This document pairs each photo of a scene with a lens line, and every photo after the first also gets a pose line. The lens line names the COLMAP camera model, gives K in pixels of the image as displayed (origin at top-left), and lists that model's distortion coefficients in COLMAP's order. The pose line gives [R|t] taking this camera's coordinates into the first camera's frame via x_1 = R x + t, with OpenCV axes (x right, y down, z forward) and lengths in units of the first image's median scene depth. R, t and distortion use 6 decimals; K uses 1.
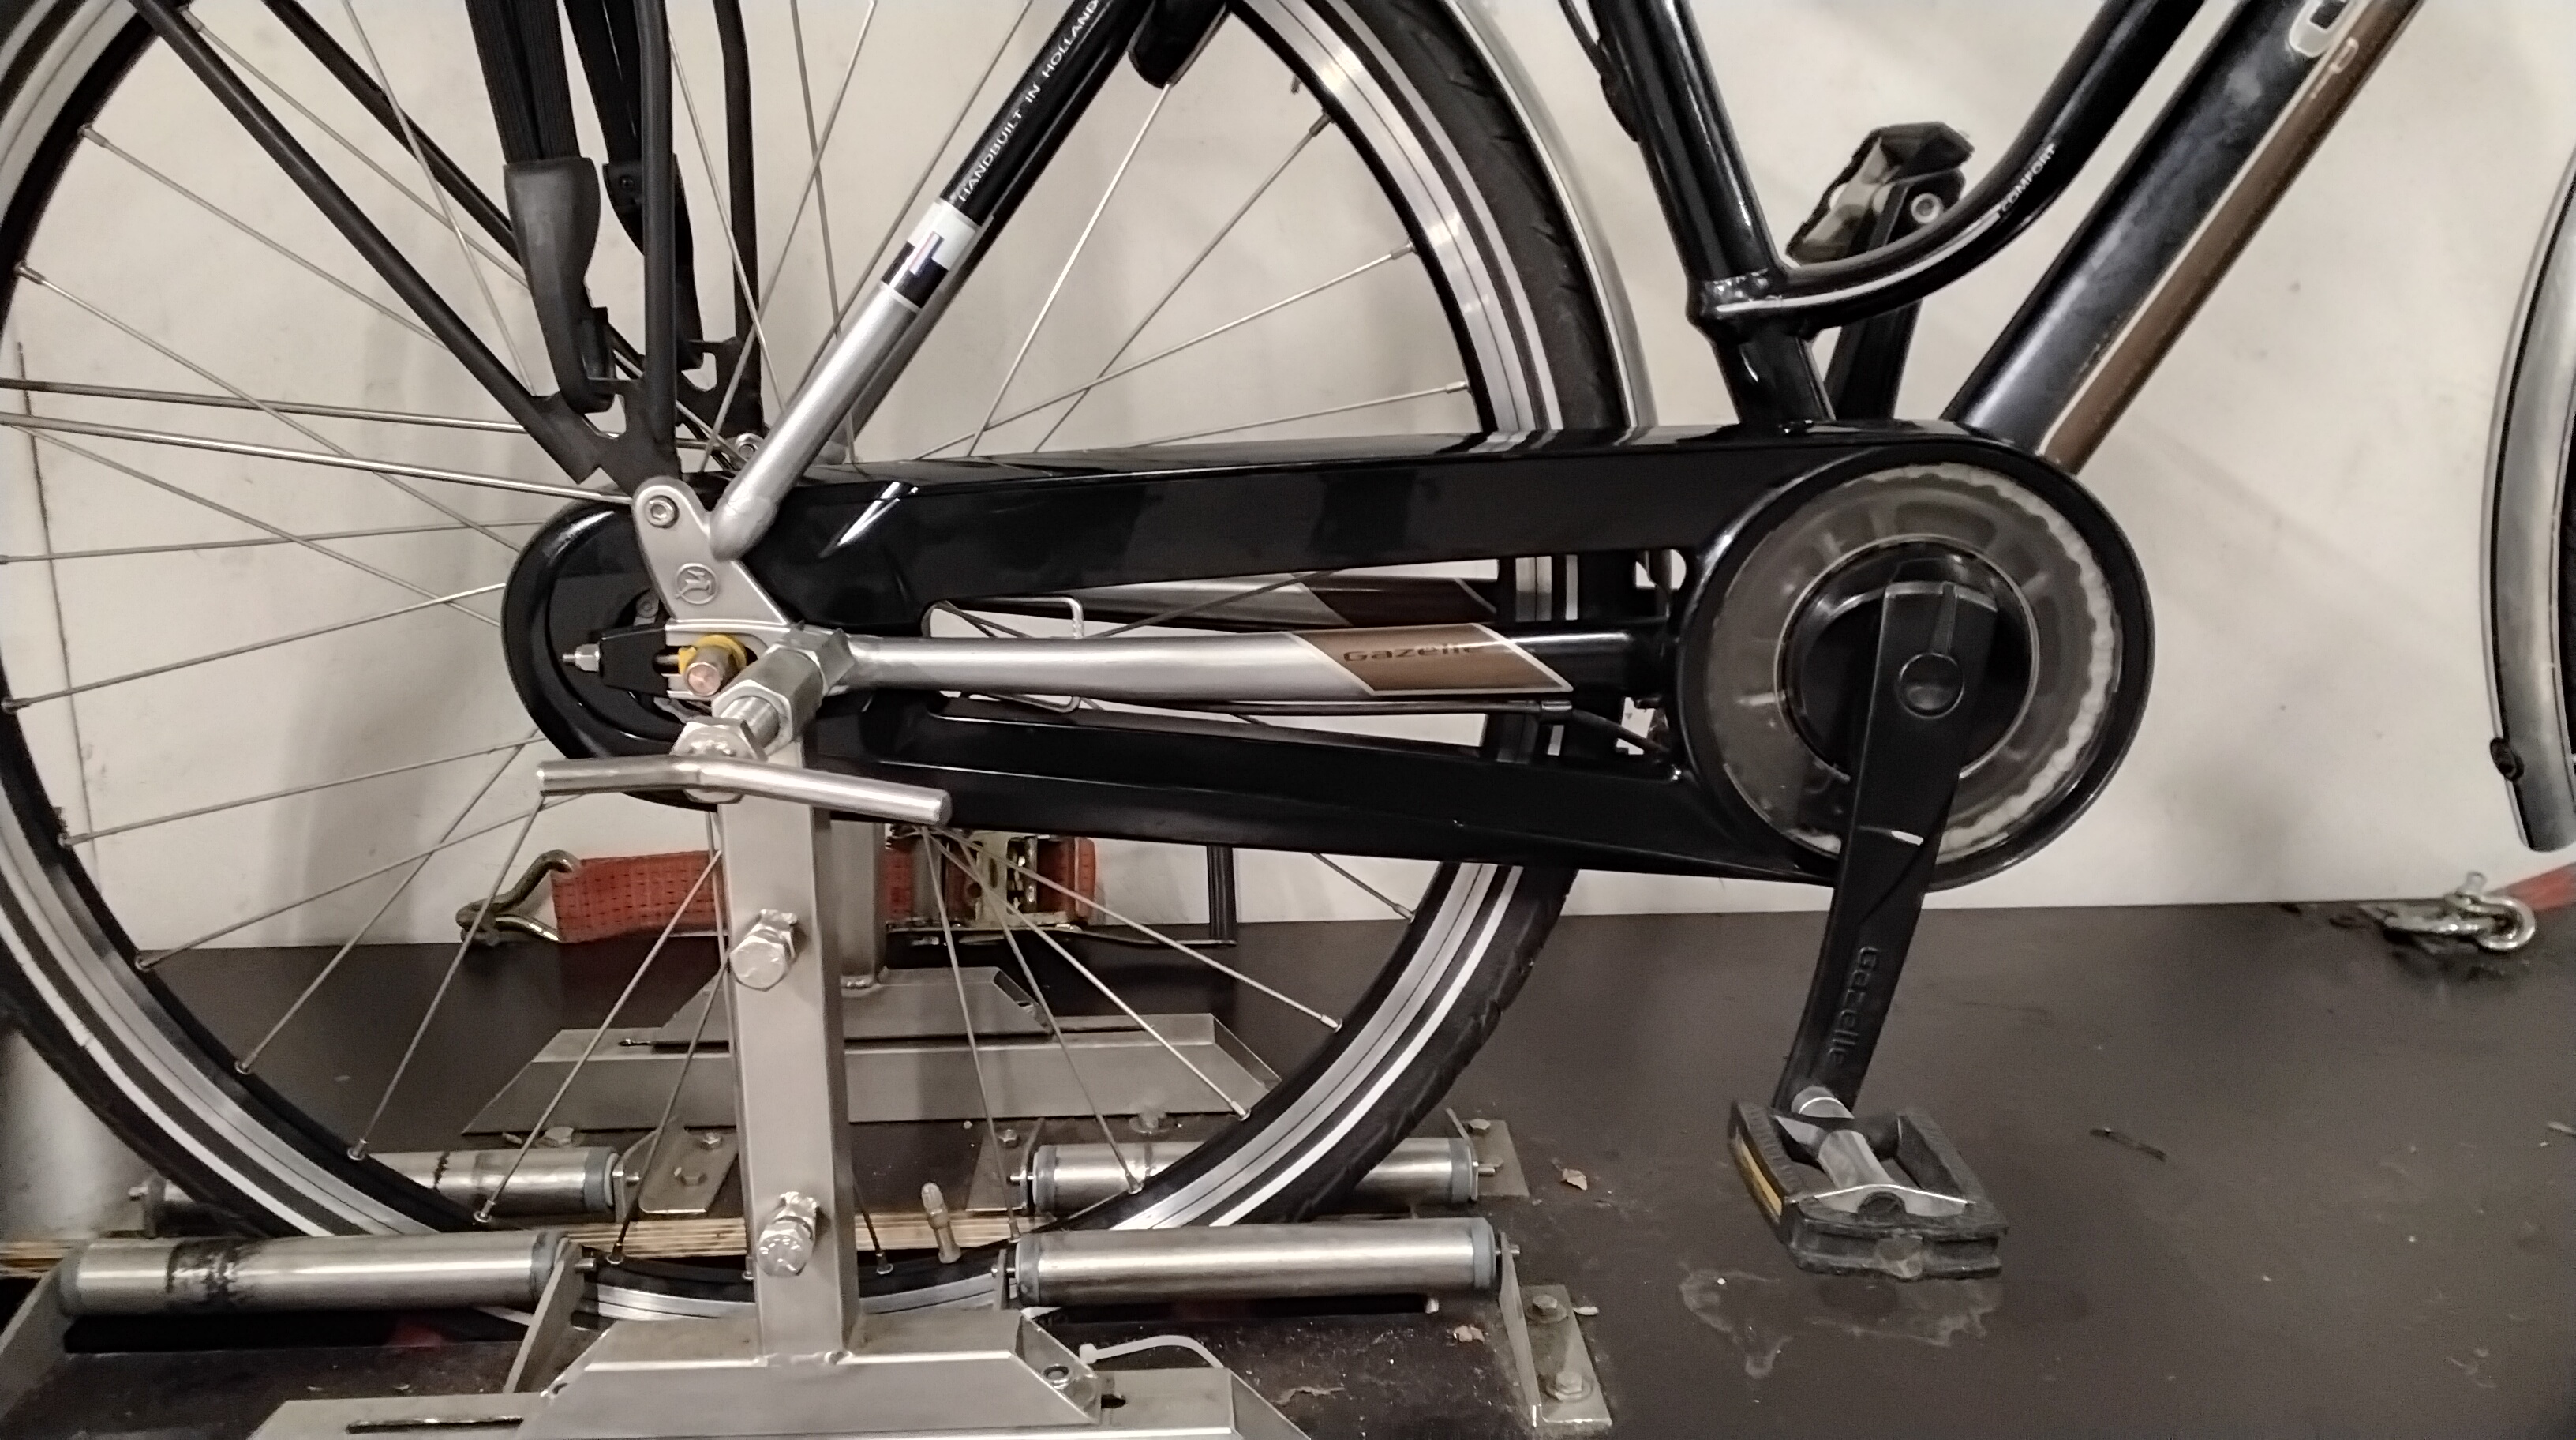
lens RADIAL K [[2289.3, 0, 1289.0], [0, 2289.3, 750.3], [0, 0, 1]] dist [0.003188, -0.083587]
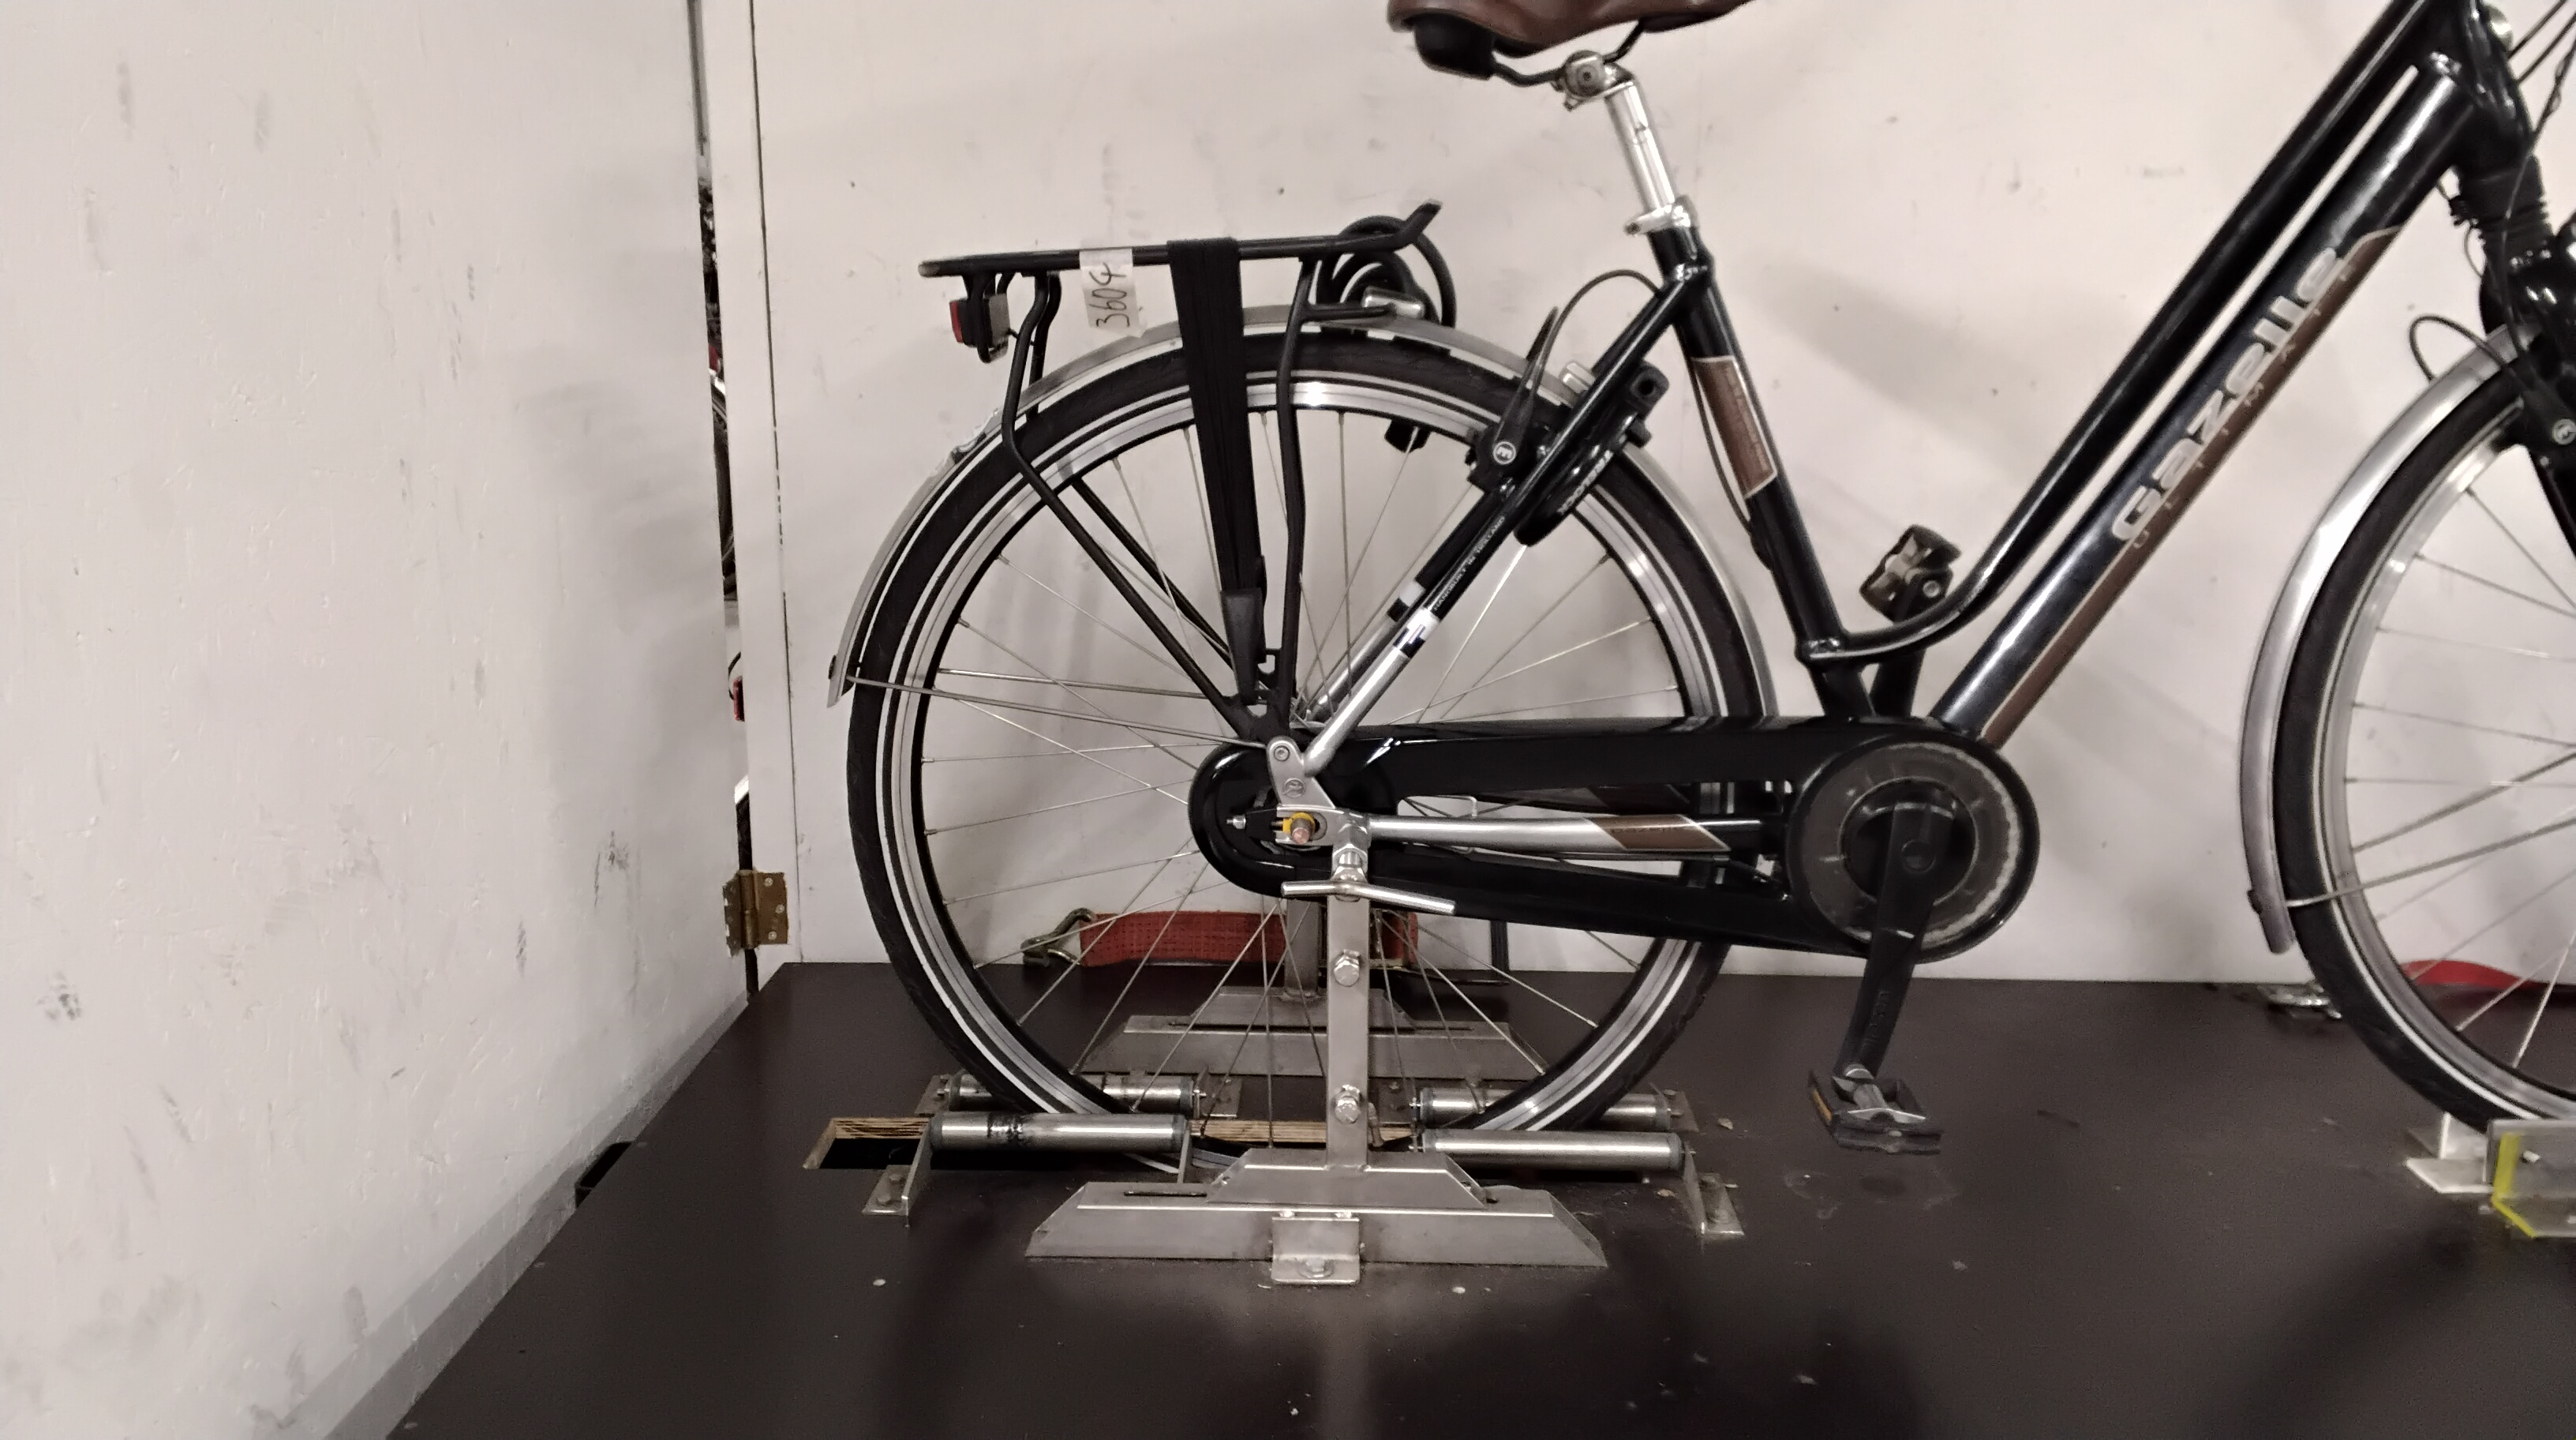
lens RADIAL K [[2016.5, 0, 1288.0], [0, 2016.5, 720.0], [0, 0, 1]] dist [0.045782, -0.162907]
pose [[0.995515, 0.026199, -0.090909, -0.092336], [-0.030832, 0.998276, -0.049937, -0.038900], [0.089444, 0.052516, 0.994606, -0.711343]]
